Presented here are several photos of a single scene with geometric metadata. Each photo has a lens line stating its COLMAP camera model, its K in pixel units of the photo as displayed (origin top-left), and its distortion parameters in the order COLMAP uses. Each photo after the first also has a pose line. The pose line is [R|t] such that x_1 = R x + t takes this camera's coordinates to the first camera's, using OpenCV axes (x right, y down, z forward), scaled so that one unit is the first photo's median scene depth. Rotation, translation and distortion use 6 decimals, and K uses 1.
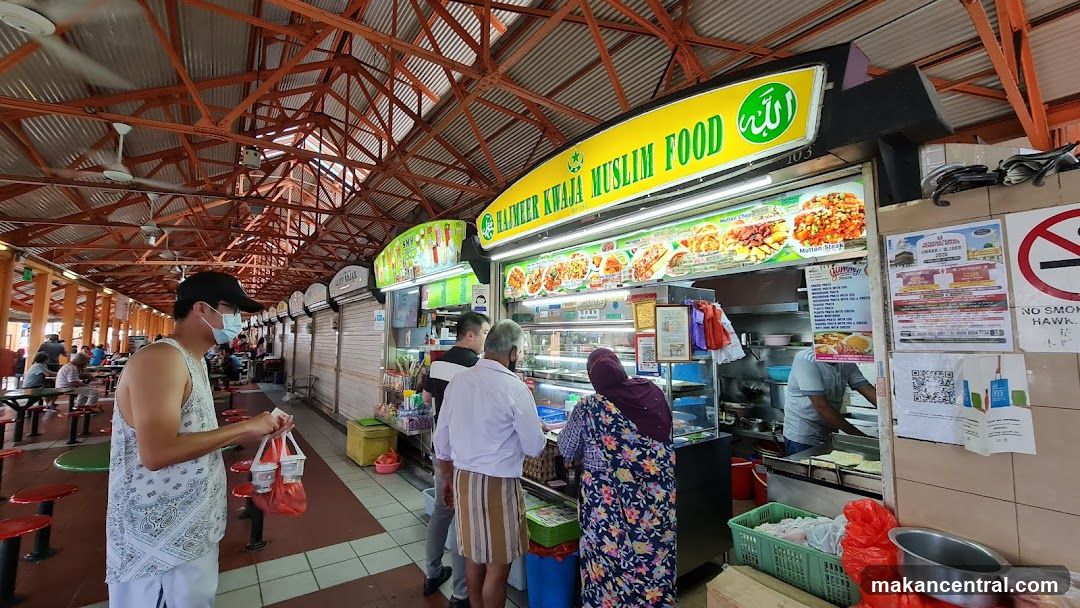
lens RADIAL K [[443.8, 0, 541.5], [0, 443.8, 299.1], [0, 0, 1]] dist [-0.001511, -0.000314]
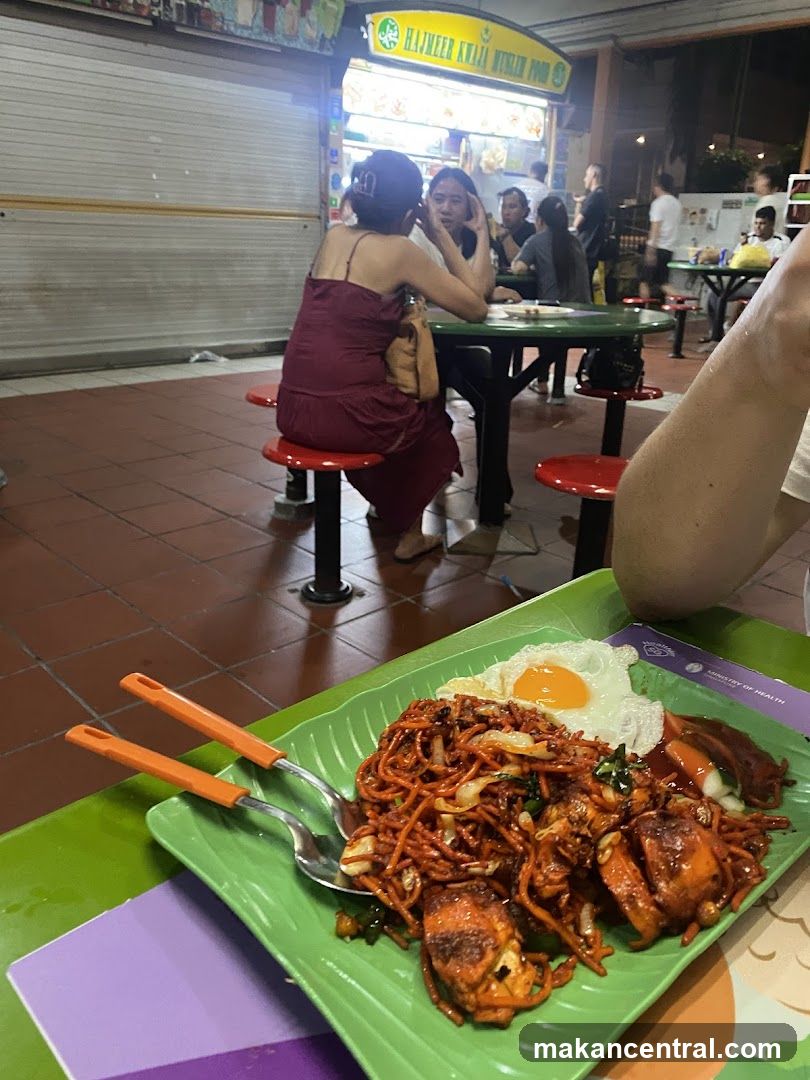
lens RADIAL K [[793.5, 0, 405.0], [0, 793.5, 540.0], [0, 0, 1]] dist [0.068879, -0.060812]
pose [[-0.102973, -0.353444, 0.929771, -3.147114], [-0.113805, 0.932788, 0.341987, 0.392687], [-0.988152, -0.070597, -0.136276, 1.588628]]
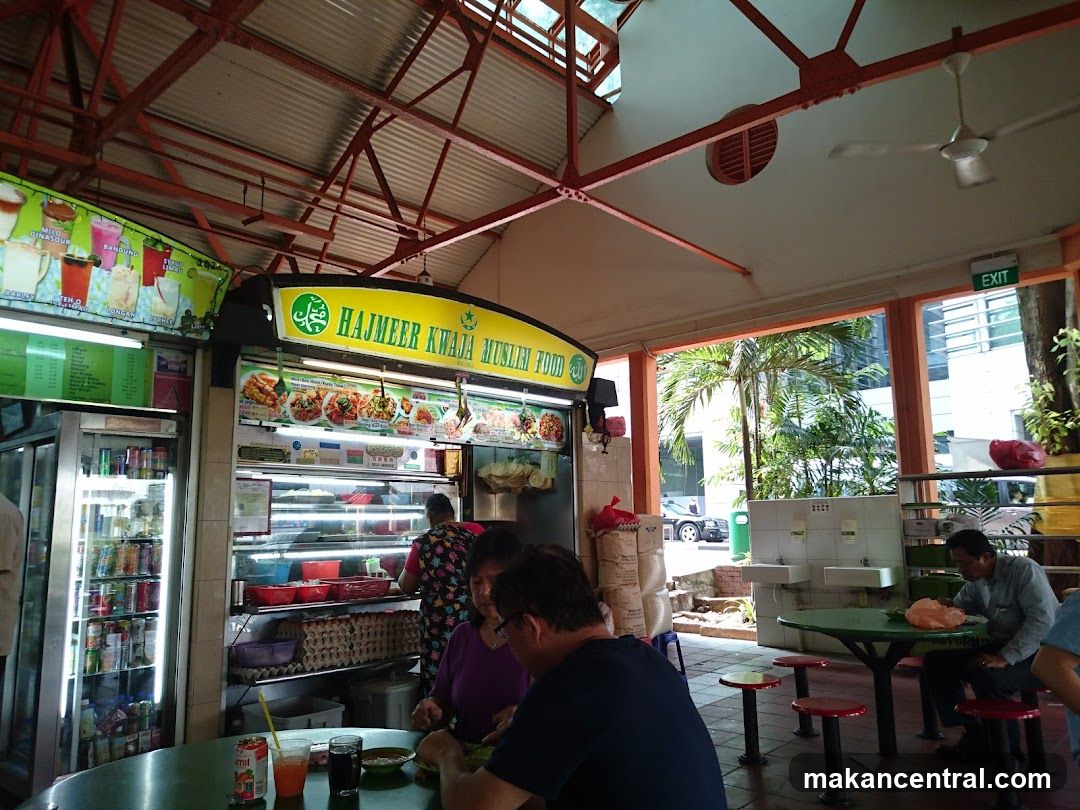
lens RADIAL K [[811.5, 0, 503.2], [0, 811.5, 404.2], [0, 0, 1]] dist [0.076341, -0.004855]
pose [[-0.156939, 0.145345, 0.976855, -1.874430], [-0.082971, 0.983674, -0.159689, 0.196718], [-0.984117, -0.106112, -0.142318, 1.228860]]
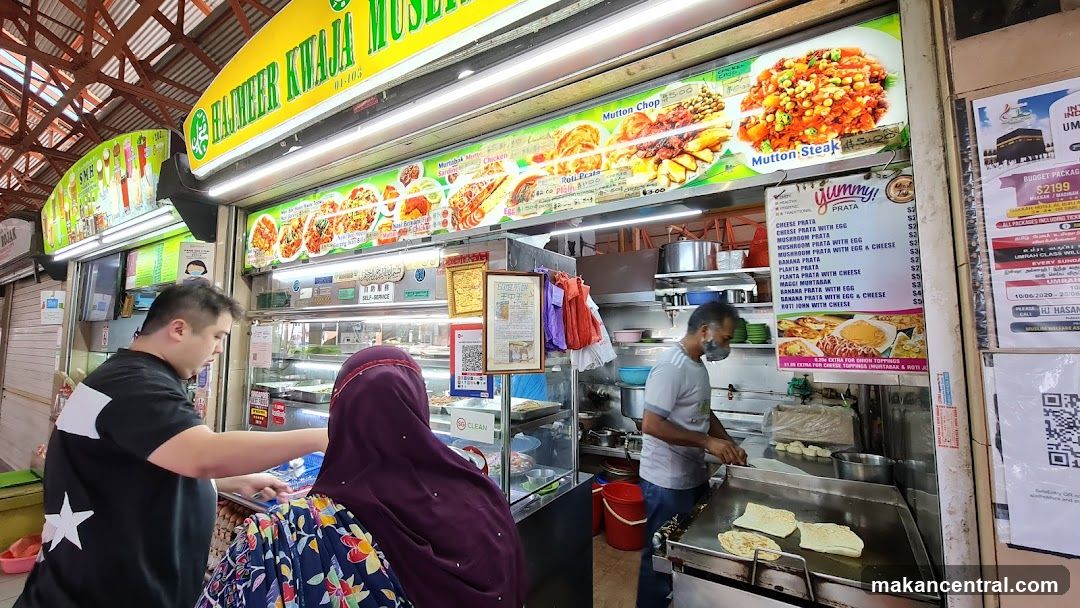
lens RADIAL K [[443.8, 0, 541.5], [0, 443.8, 299.1], [0, 0, 1]] dist [-0.001511, -0.000314]
pose [[0.935724, 0.025663, 0.351798, 0.127567], [-0.026584, 0.999644, -0.002216, 0.048150], [-0.351730, -0.007279, 0.936073, 0.455216]]
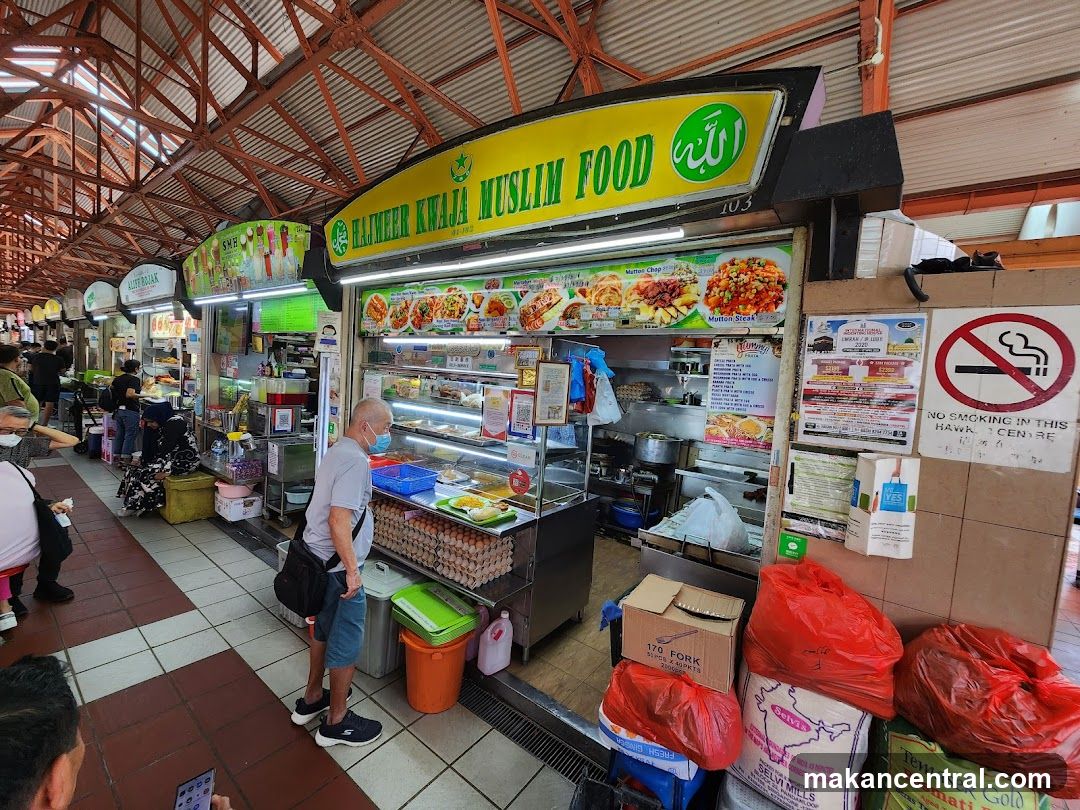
lens RADIAL K [[435.5, 0, 537.1], [0, 435.5, 404.1], [0, 0, 1]] dist [-0.001971, -0.000179]
pose [[0.955727, 0.044873, 0.290814, 0.001591], [-0.091691, 0.984513, 0.149421, -0.029758], [-0.279605, -0.169471, 0.945040, 0.181295]]
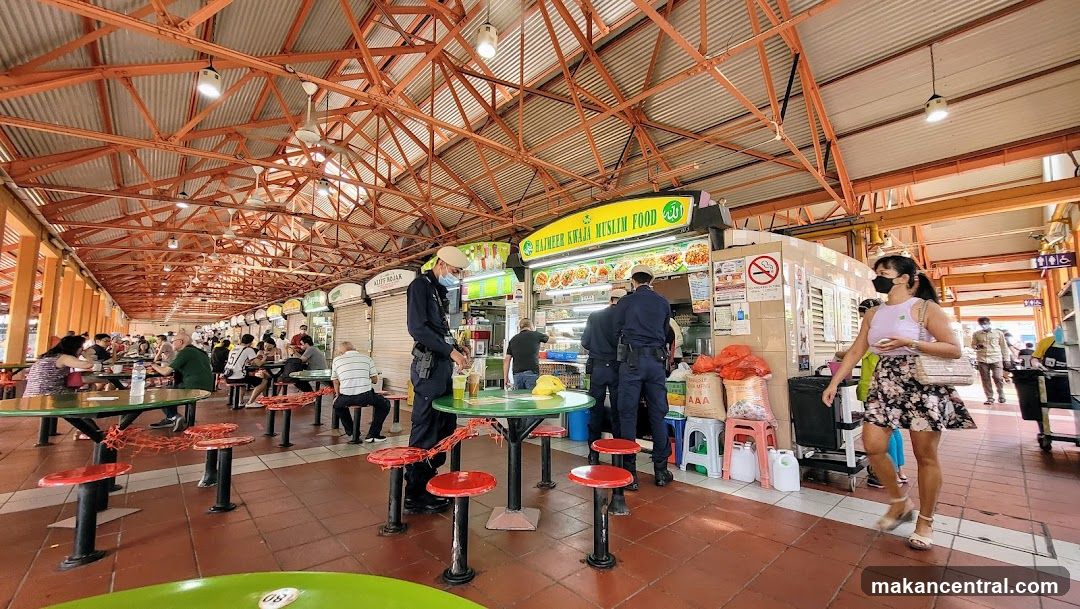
lens RADIAL K [[426.0, 0, 547.3], [0, 426.0, 306.0], [0, 0, 1]] dist [-0.000477, -0.000063]
pose [[0.993631, 0.014822, 0.111705, -0.319923], [-0.014547, 0.999889, -0.003282, 0.091475], [-0.111742, 0.001636, 0.993736, -0.911348]]
